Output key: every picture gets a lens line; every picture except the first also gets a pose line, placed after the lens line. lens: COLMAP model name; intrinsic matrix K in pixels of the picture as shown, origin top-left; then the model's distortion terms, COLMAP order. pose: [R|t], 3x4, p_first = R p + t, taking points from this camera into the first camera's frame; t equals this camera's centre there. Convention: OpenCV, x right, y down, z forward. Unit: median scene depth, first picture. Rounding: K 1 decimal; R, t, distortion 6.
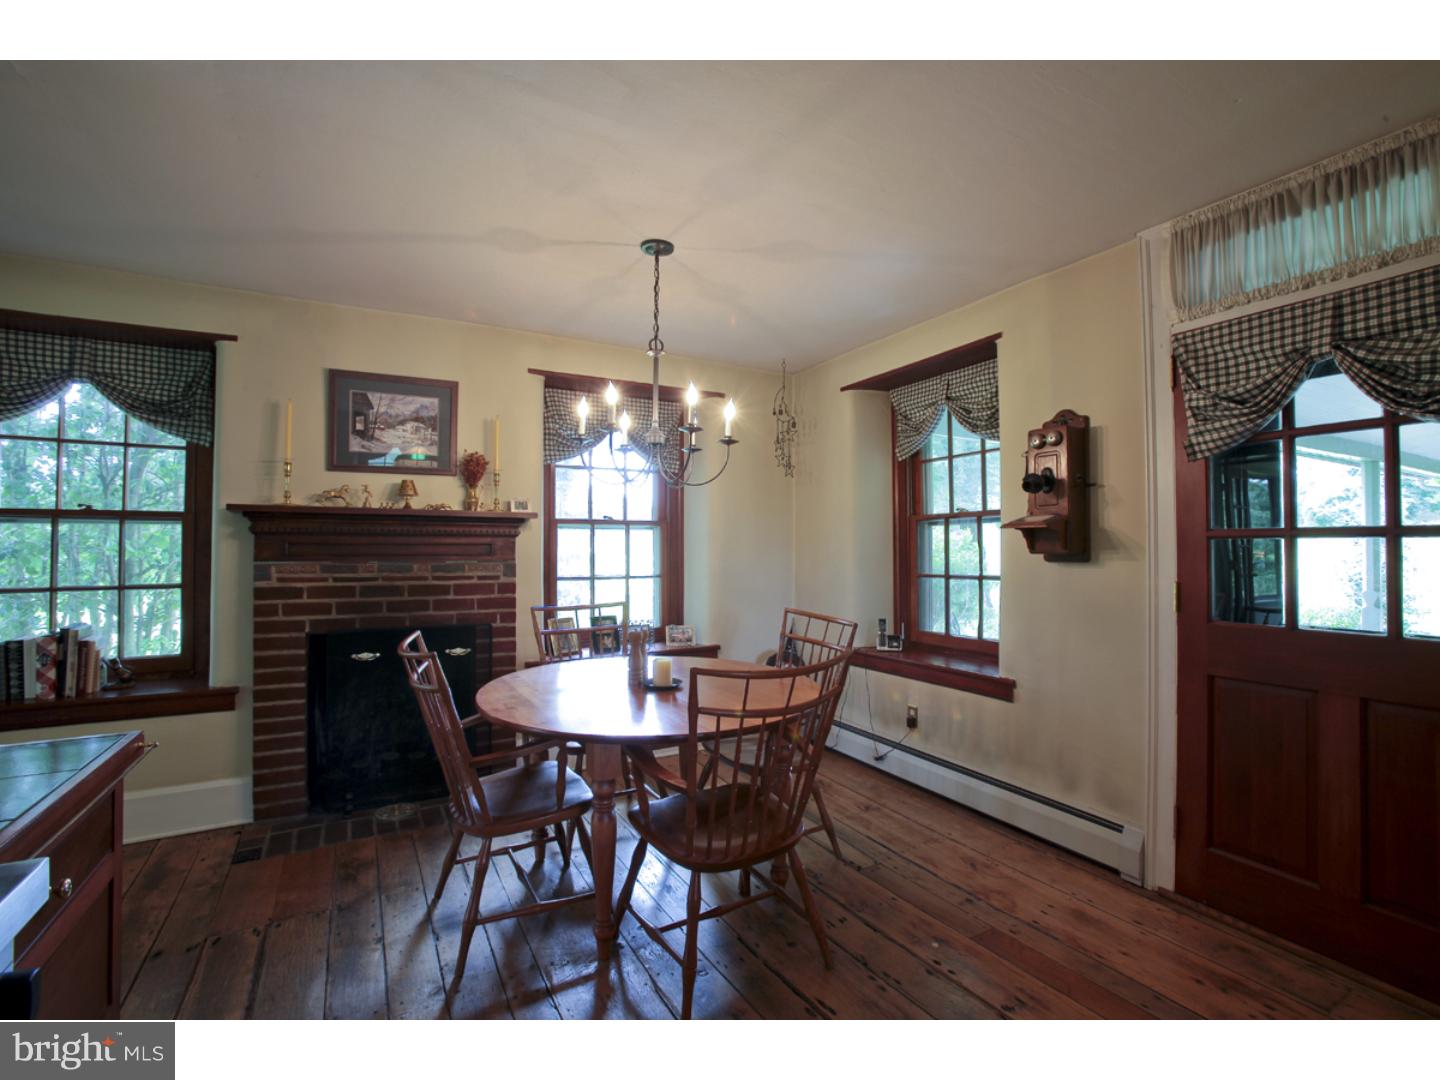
lens RADIAL K [[654.7, 0, 725.5], [0, 654.7, 535.4], [0, 0, 1]] dist [-0.075917, 0.033181]
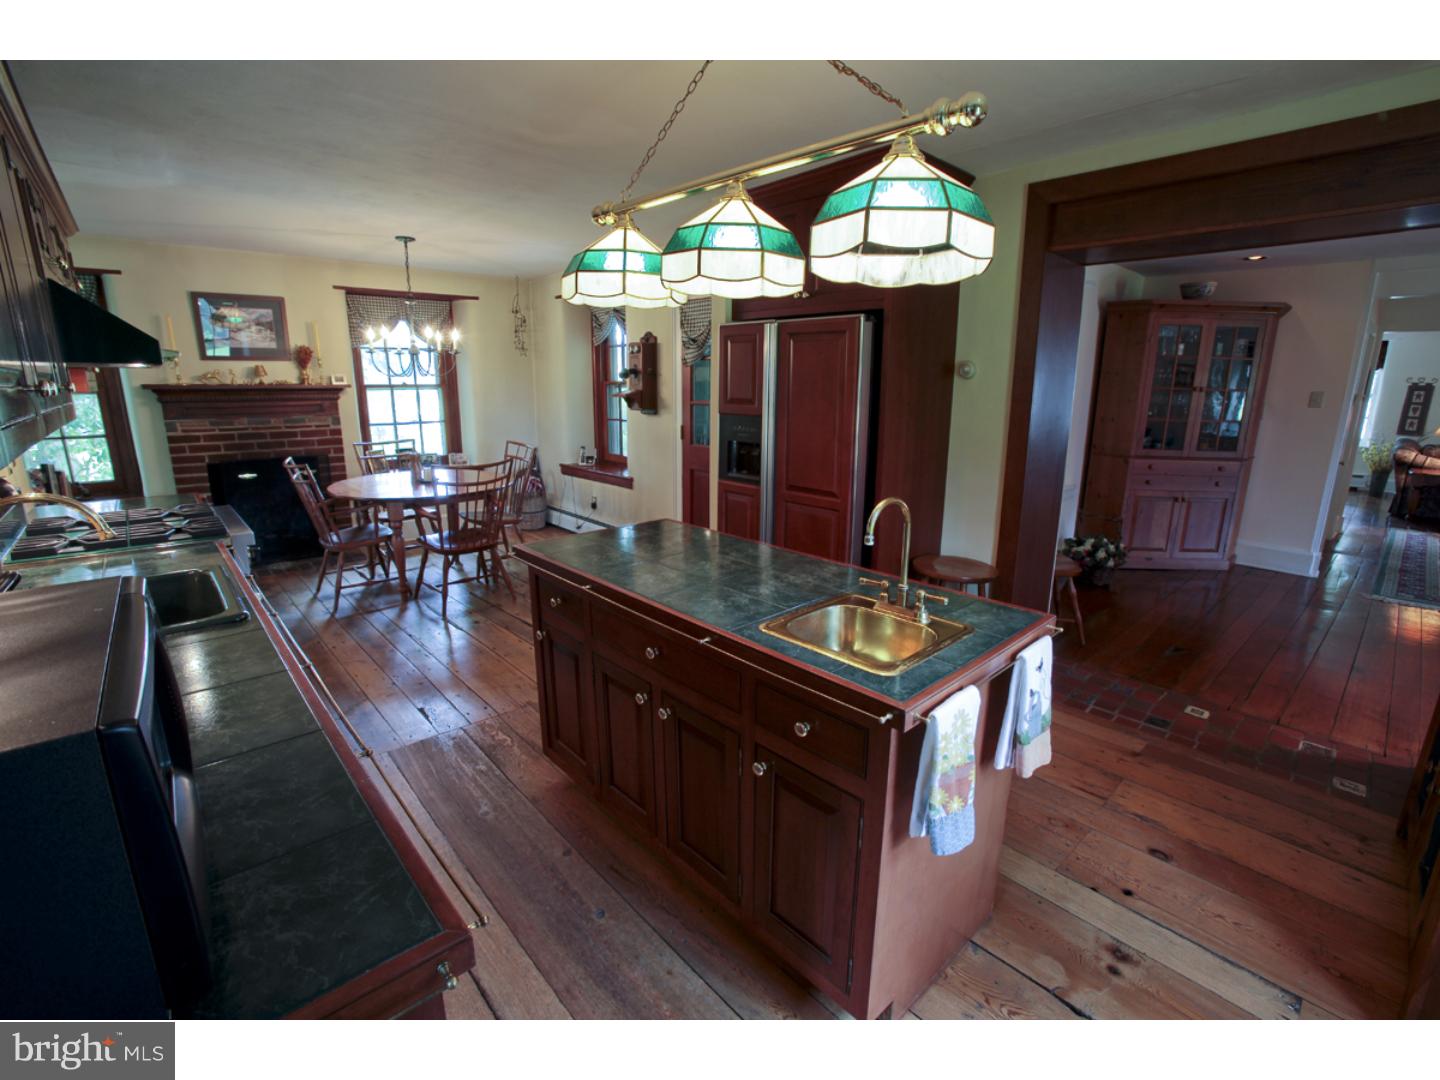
lens RADIAL K [[654.7, 0, 725.5], [0, 654.7, 535.4], [0, 0, 1]] dist [-0.075917, 0.033181]
pose [[0.973944, -0.044810, 0.222318, 0.254684], [-0.012149, 0.968570, 0.248446, -0.080108], [-0.226463, -0.244673, 0.942788, -0.815157]]
